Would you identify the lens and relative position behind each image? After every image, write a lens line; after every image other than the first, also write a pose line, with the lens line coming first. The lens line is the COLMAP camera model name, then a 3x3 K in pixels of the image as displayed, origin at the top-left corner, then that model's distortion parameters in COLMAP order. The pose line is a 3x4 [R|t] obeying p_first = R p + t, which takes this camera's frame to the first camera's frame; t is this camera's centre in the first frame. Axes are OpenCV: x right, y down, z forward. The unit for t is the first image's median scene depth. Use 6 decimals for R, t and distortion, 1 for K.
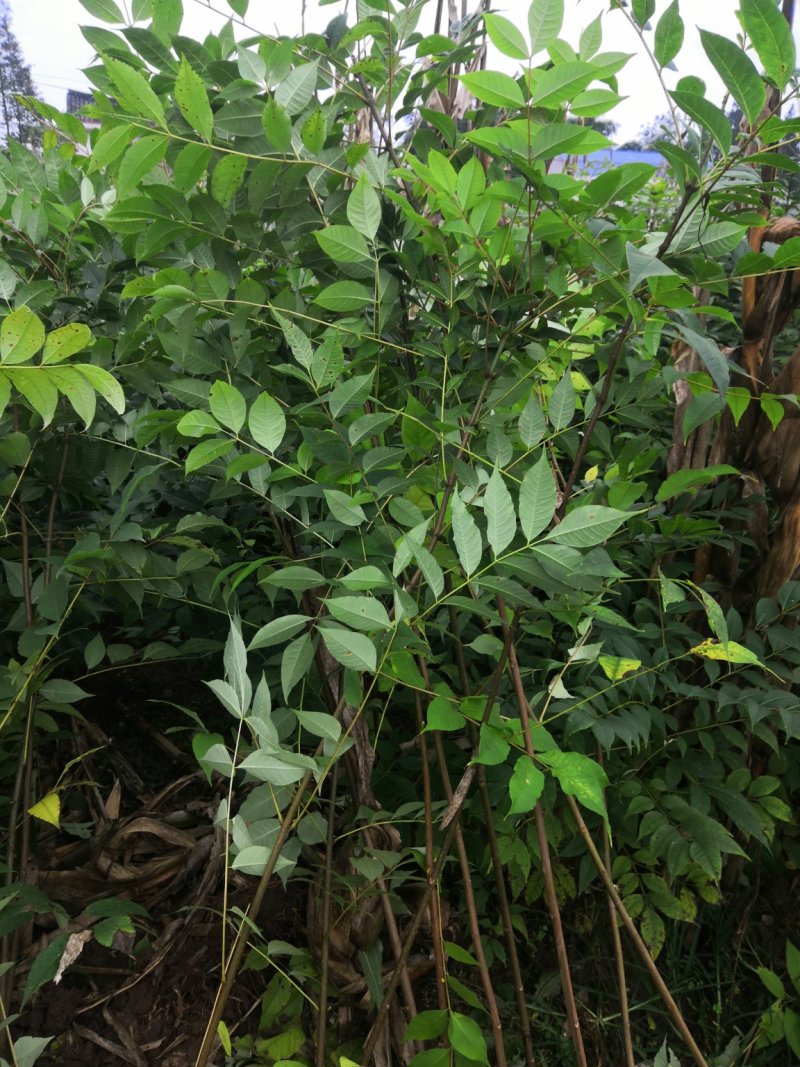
lens RADIAL K [[834.4, 0, 400.0], [0, 834.4, 533.5], [0, 0, 1]] dist [-0.008536, 0.006326]
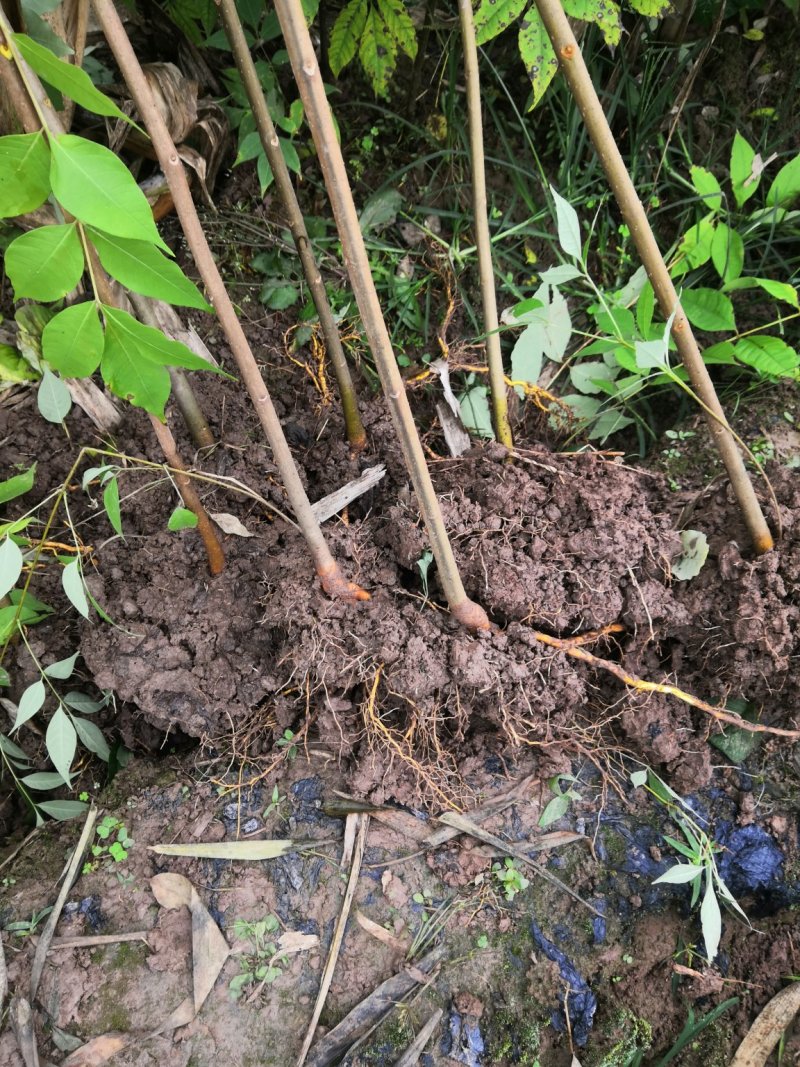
lens RADIAL K [[834.4, 0, 400.0], [0, 834.4, 533.5], [0, 0, 1]] dist [-0.008536, 0.006326]
pose [[0.990376, -0.119036, 0.070605, 0.118388], [0.042158, 0.745374, 0.665313, 0.296096], [-0.131823, -0.655933, 0.743219, 0.349404]]
